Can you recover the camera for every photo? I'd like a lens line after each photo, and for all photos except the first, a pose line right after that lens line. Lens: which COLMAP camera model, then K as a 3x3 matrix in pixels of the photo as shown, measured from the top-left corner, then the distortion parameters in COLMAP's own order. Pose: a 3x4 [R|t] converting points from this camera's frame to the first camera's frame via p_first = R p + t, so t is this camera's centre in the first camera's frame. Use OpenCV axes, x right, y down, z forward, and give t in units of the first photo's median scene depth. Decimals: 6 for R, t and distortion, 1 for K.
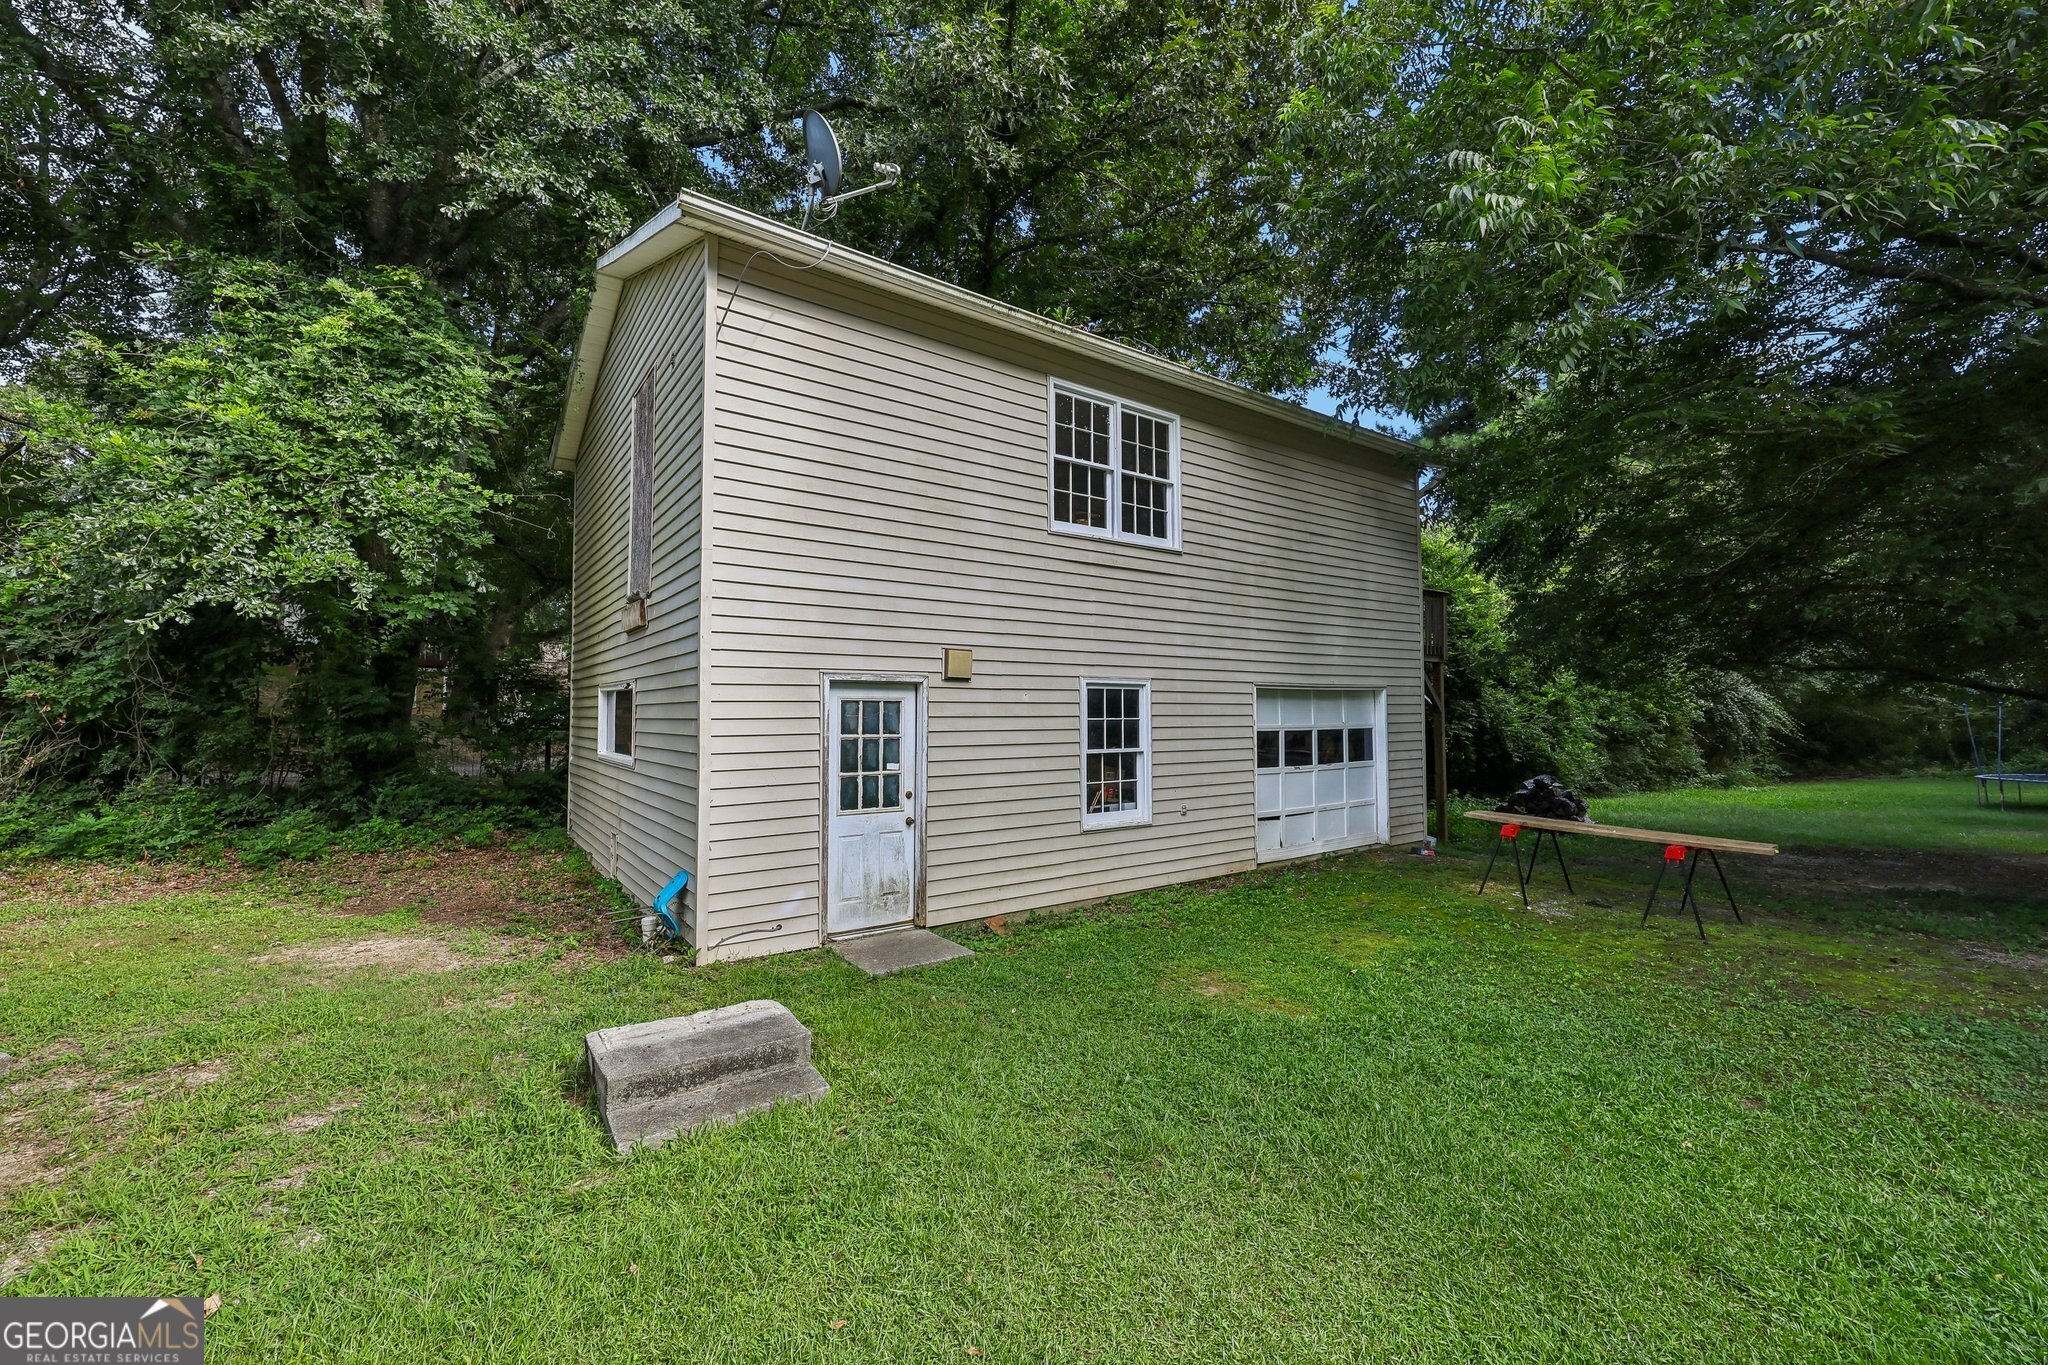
lens RADIAL K [[837.2, 0, 1024.0], [0, 837.2, 682.5], [0, 0, 1]] dist [-0.002129, -0.000519]
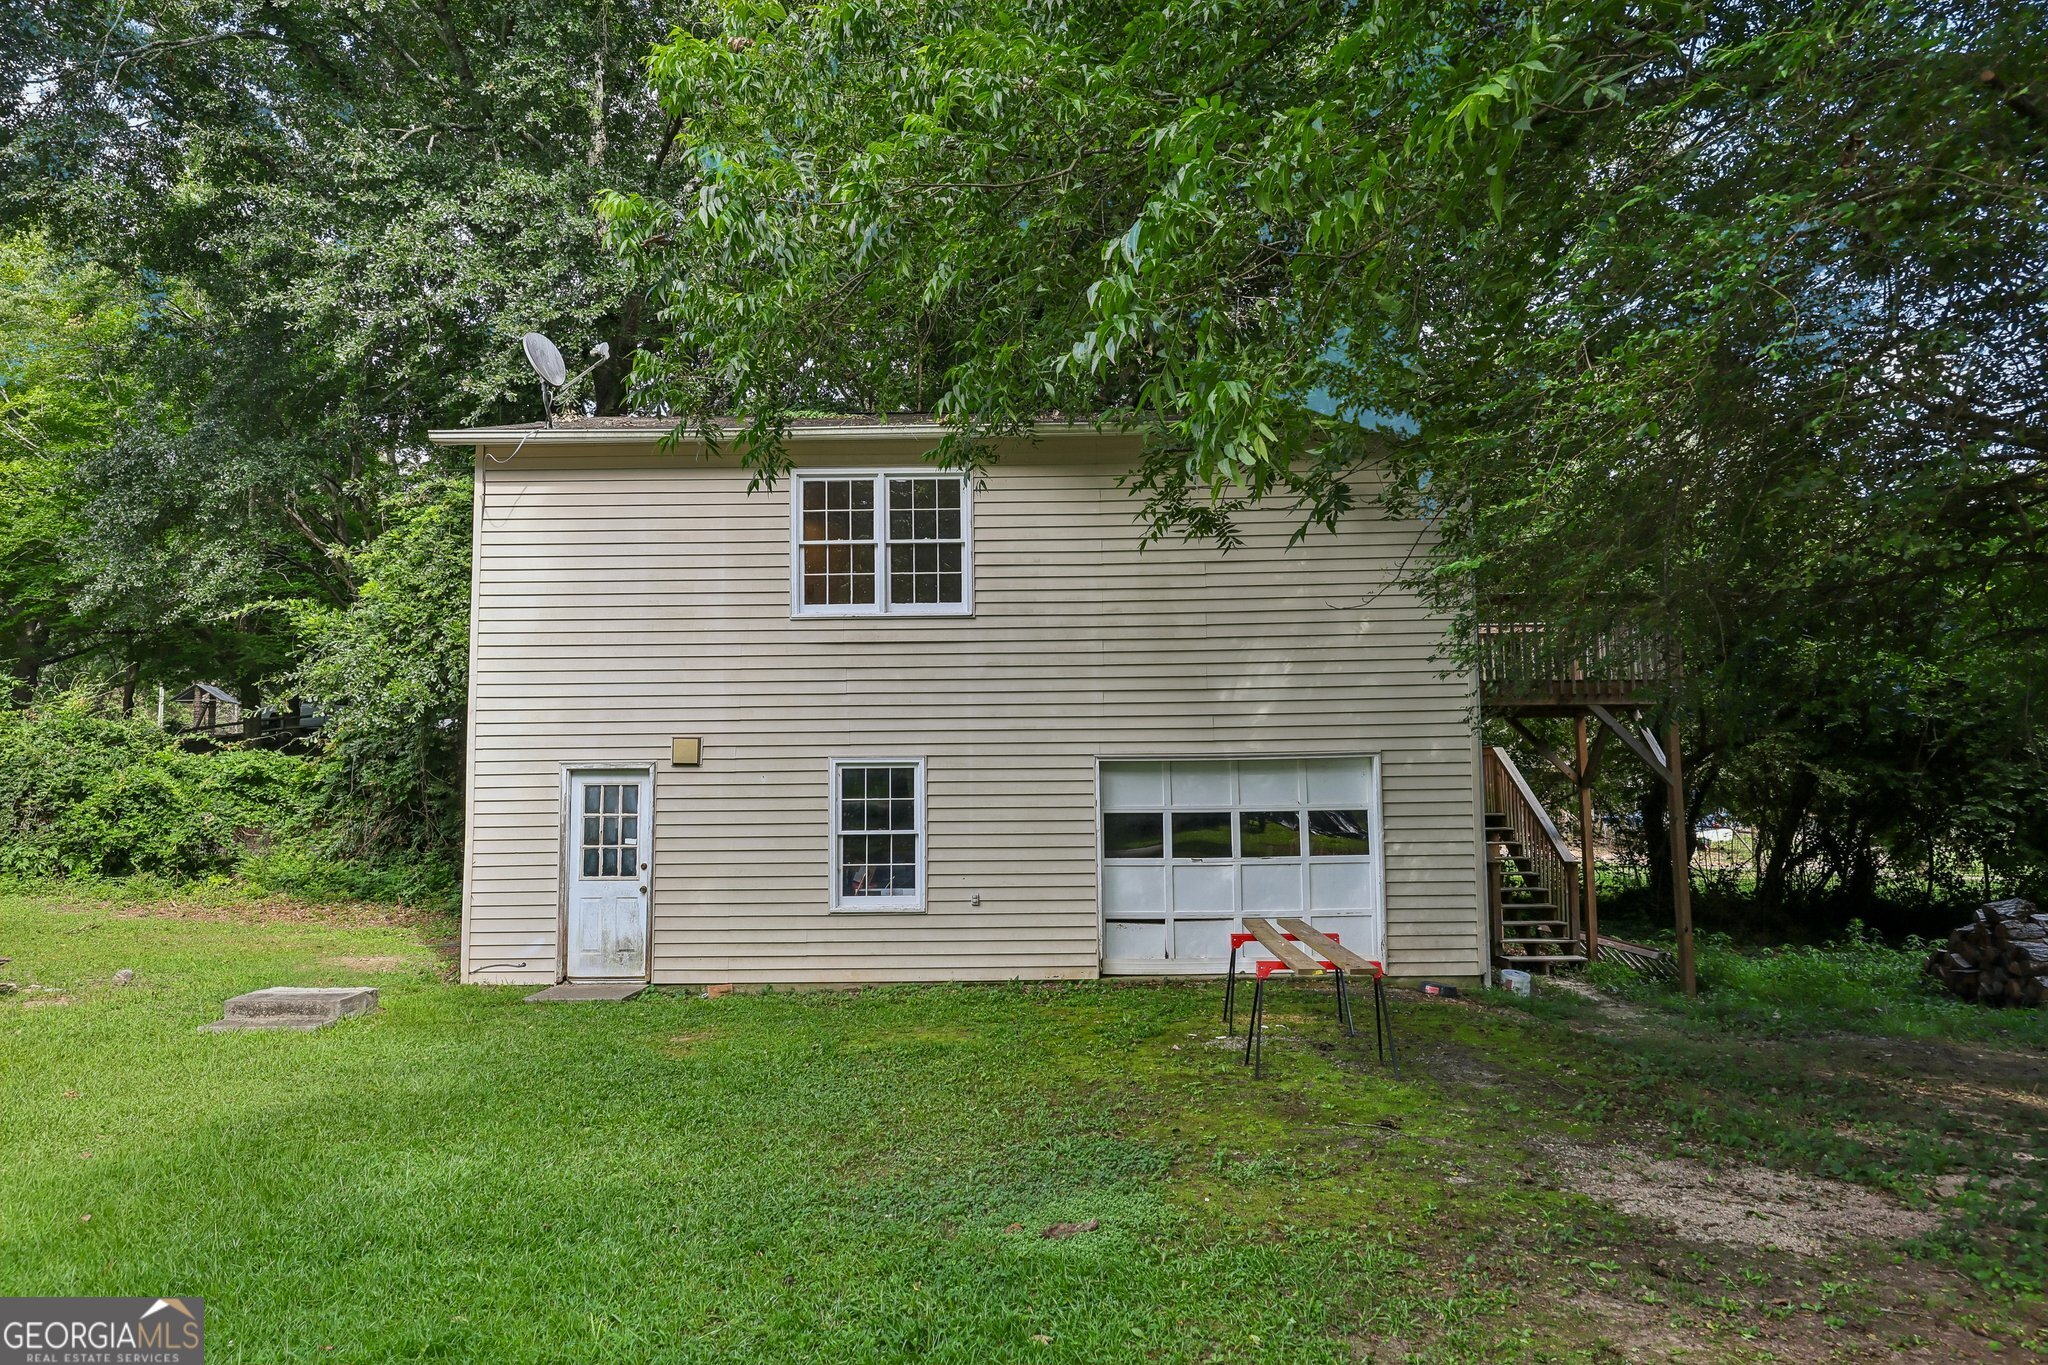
lens RADIAL K [[1295.8, 0, 1021.3], [0, 1295.8, 665.3], [0, 0, 1]] dist [-0.000161, 0.001203]
pose [[0.795826, -0.064449, -0.602086, 1.188128], [0.030587, 0.997329, -0.066329, -0.006734], [0.604752, 0.034370, 0.795672, -0.100030]]
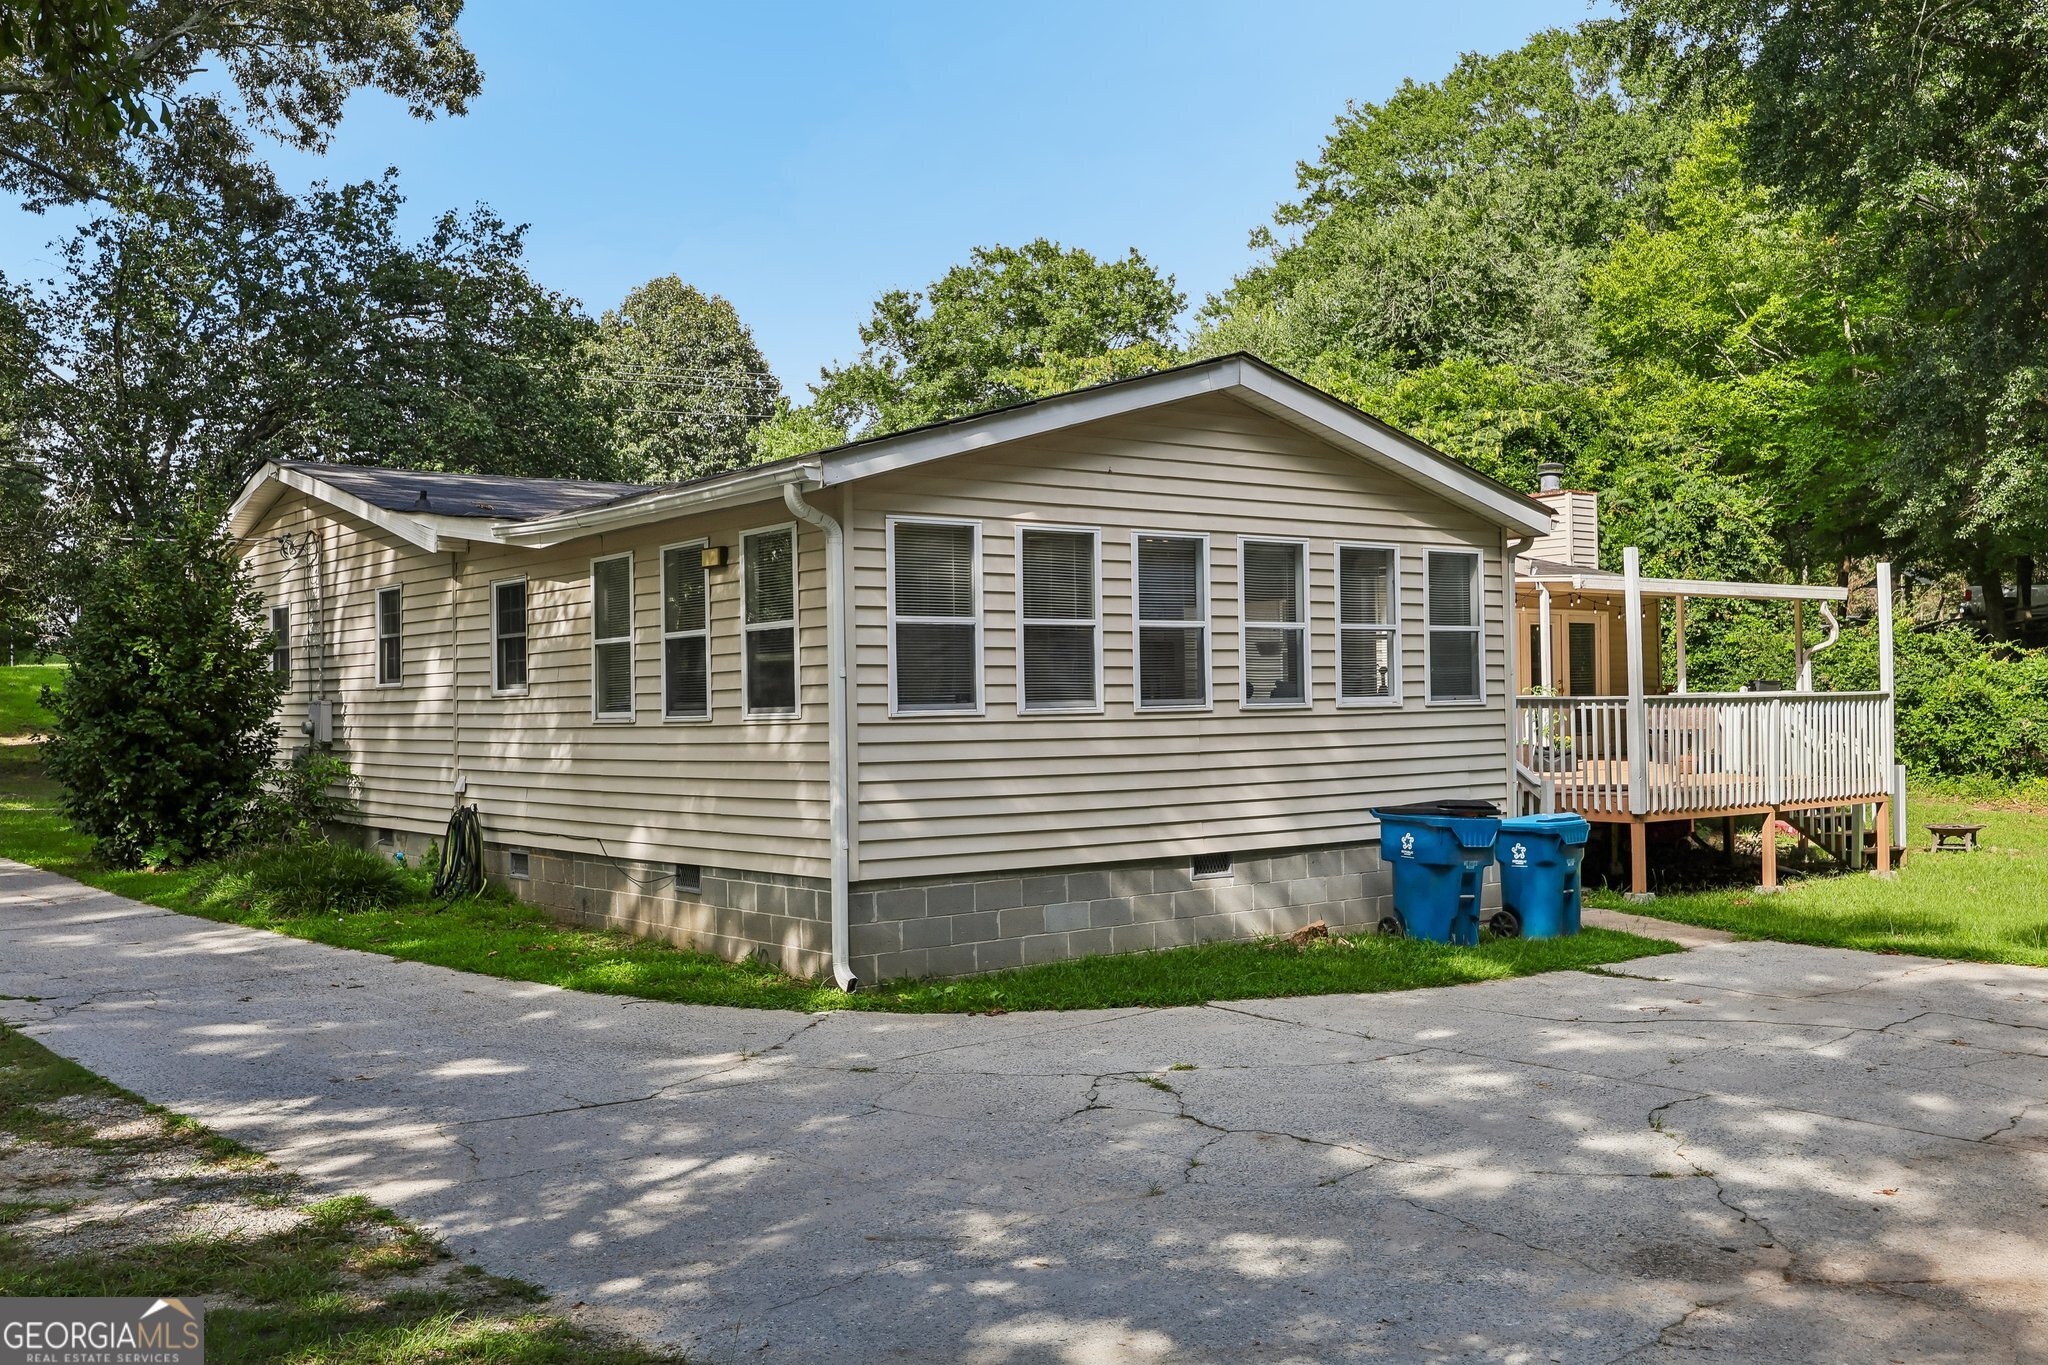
lens RADIAL K [[1940.9, 0, 1024.0], [0, 1940.9, 682.5], [0, 0, 1]] dist [-0.002346, 0.003938]
pose [[-0.020292, -0.011085, -0.999733, 2.425242], [0.055610, 0.998378, -0.012199, -0.076374], [0.998246, -0.055842, -0.019643, -1.023428]]
